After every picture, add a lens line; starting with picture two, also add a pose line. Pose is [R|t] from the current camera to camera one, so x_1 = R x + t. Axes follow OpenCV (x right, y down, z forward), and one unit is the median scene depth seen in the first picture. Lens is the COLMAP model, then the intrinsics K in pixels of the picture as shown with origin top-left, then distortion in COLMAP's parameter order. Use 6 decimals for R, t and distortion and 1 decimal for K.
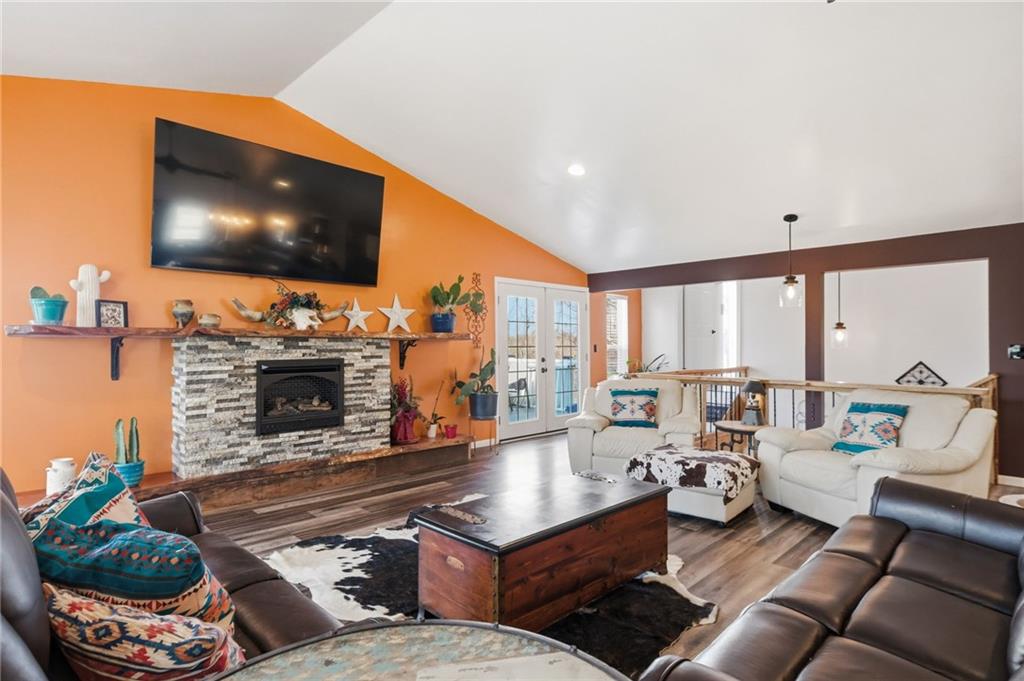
lens RADIAL K [[526.8, 0, 511.1], [0, 526.8, 337.7], [0, 0, 1]] dist [0.004209, 0.002382]
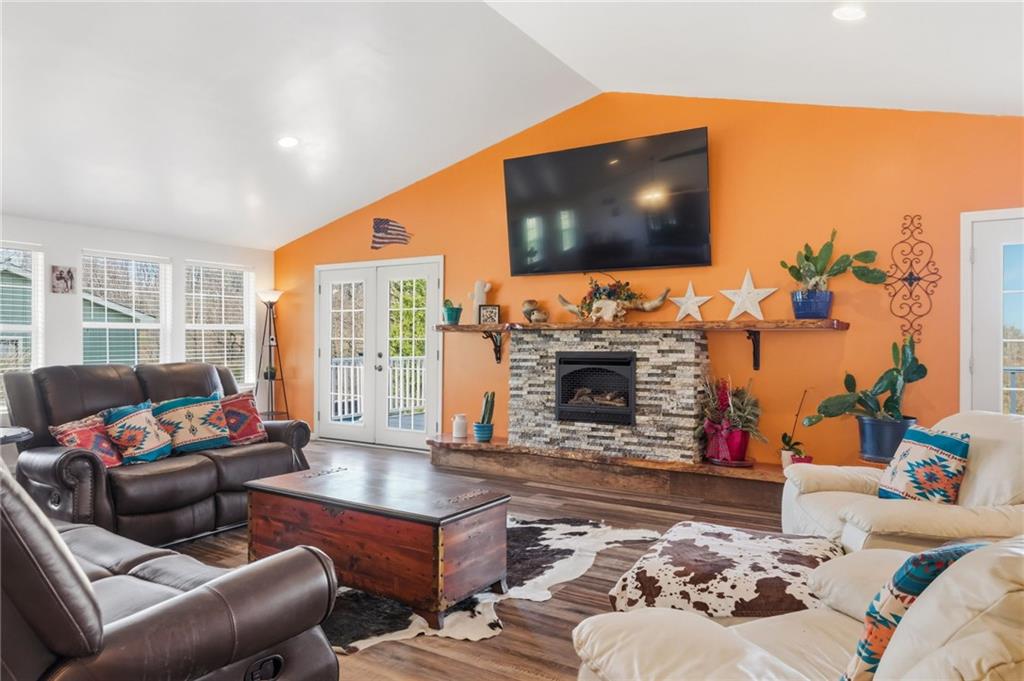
lens RADIAL K [[677.0, 0, 516.5], [0, 677.0, 342.2], [0, 0, 1]] dist [0.005413, 0.002024]
pose [[0.229266, 0.003966, -0.973356, 0.764395], [0.011232, 0.999914, 0.006720, 0.012156], [0.973299, -0.012473, 0.229202, 0.529337]]
